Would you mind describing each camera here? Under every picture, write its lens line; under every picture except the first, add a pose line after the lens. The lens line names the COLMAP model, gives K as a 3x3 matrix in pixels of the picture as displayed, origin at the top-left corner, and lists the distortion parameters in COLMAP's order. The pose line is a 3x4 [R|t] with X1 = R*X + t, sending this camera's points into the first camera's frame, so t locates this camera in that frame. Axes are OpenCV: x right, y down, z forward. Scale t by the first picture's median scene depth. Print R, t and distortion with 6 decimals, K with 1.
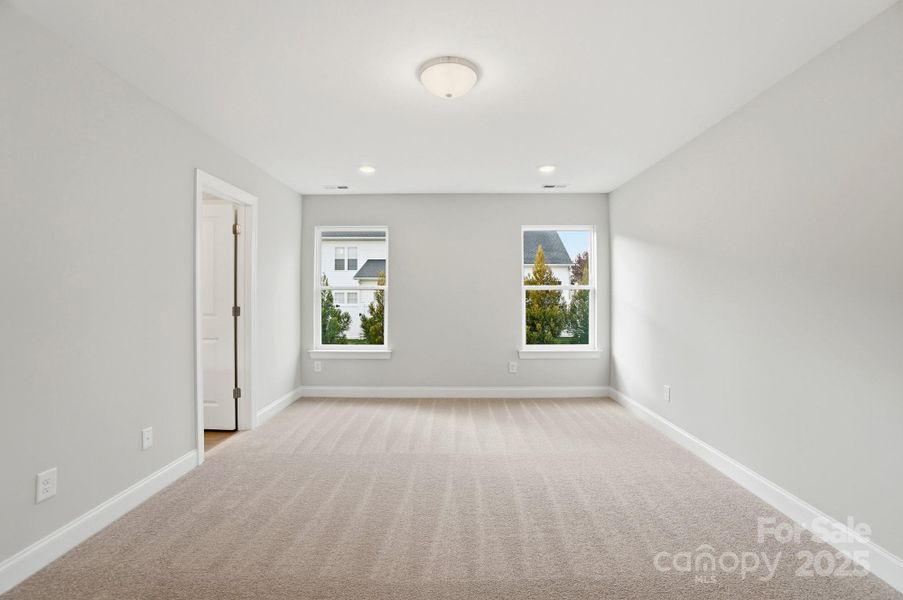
lens RADIAL K [[405.2, 0, 463.0], [0, 405.2, 294.3], [0, 0, 1]] dist [-0.037030, 0.017436]
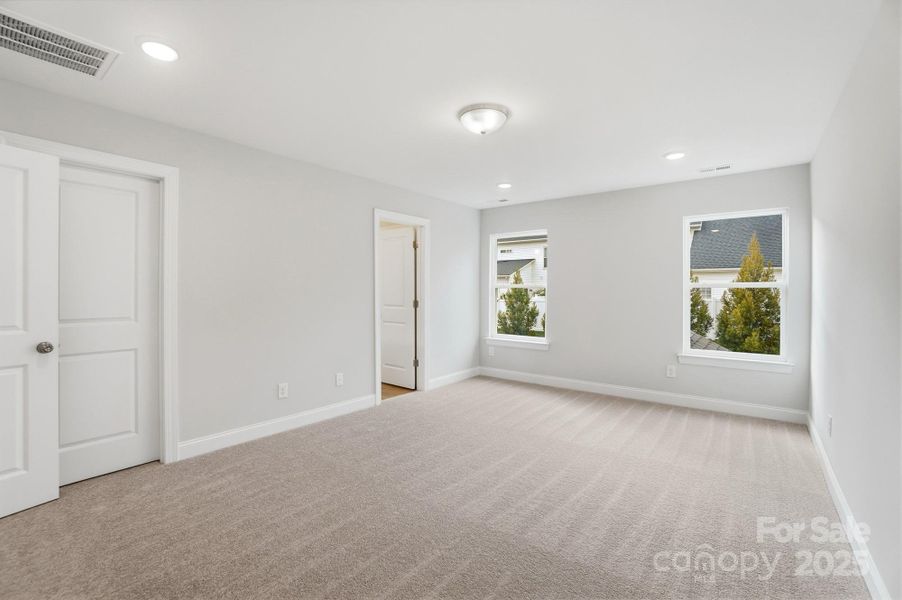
lens RADIAL K [[404.7, 0, 462.5], [0, 404.7, 294.3], [0, 0, 1]] dist [-0.037030, 0.017436]
pose [[0.800645, 0.009852, -0.599058, 0.354021], [-0.001608, 0.999897, 0.014295, -0.009419], [0.599137, -0.010482, 0.800578, -0.016665]]
